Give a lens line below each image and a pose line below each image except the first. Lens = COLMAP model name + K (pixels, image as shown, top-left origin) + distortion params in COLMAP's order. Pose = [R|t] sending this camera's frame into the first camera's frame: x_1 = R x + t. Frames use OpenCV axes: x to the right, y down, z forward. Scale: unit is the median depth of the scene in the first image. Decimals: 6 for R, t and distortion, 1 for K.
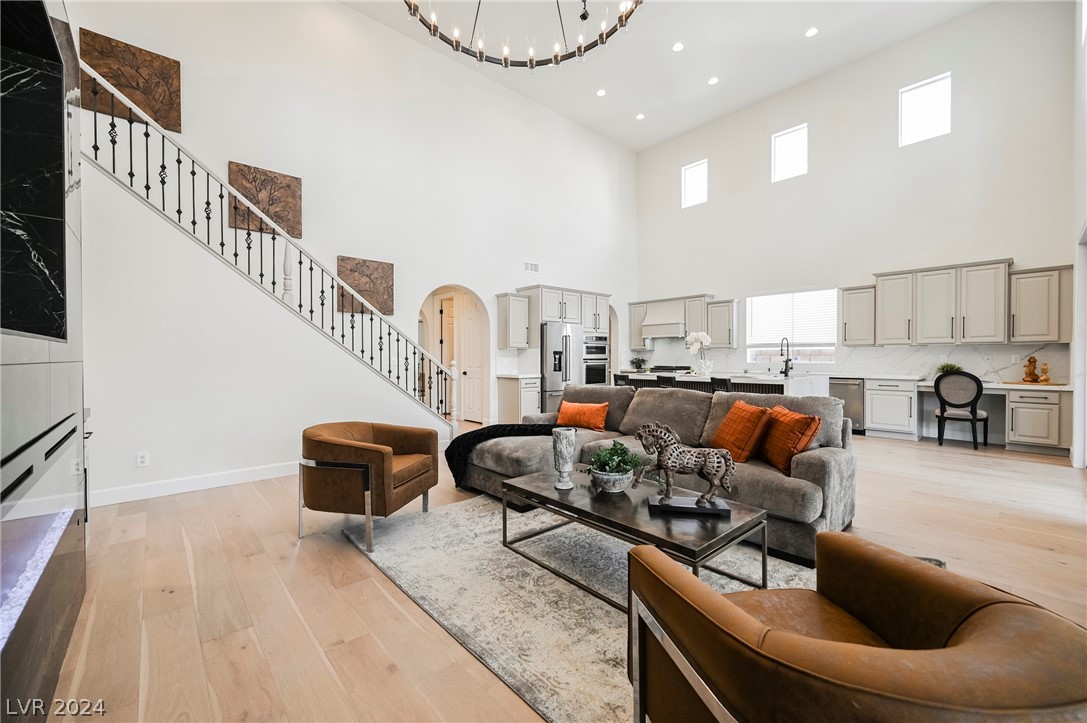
lens RADIAL K [[436.5, 0, 539.4], [0, 436.5, 362.6], [0, 0, 1]] dist [-0.000213, -0.000049]
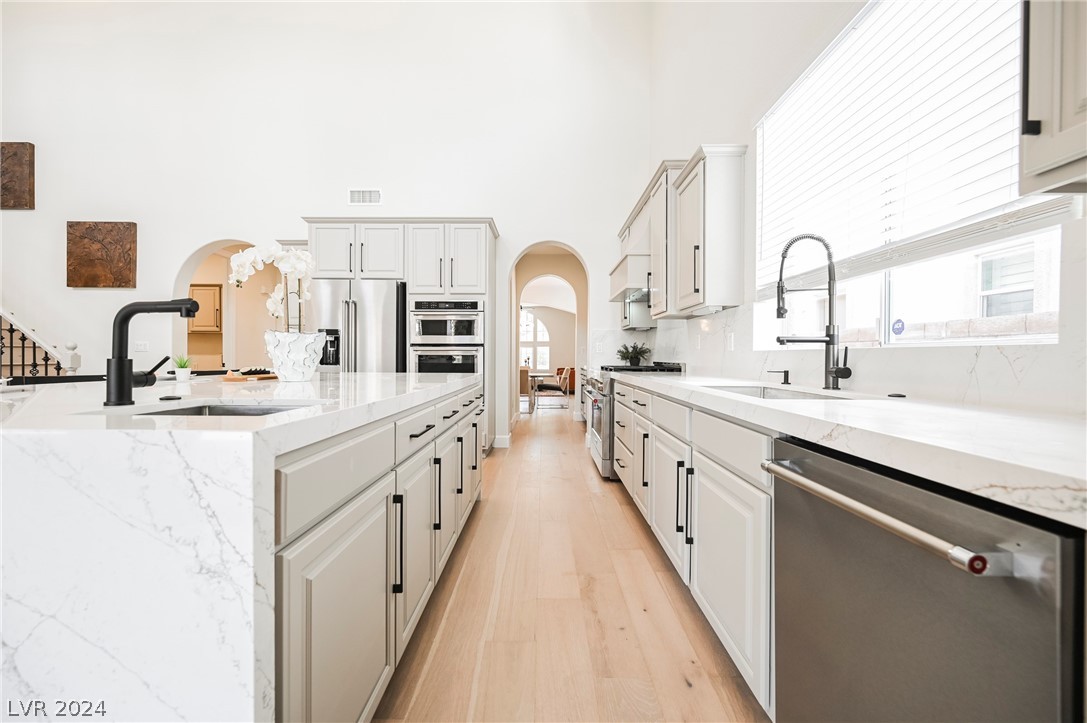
lens RADIAL K [[436.3, 0, 542.9], [0, 436.3, 361.4], [0, 0, 1]] dist [-0.001165, -0.000116]
pose [[0.744129, 0.014943, -0.667869, 0.635254], [-0.015865, 0.999863, 0.004695, 0.008649], [0.667847, 0.007102, 0.744264, 0.771746]]
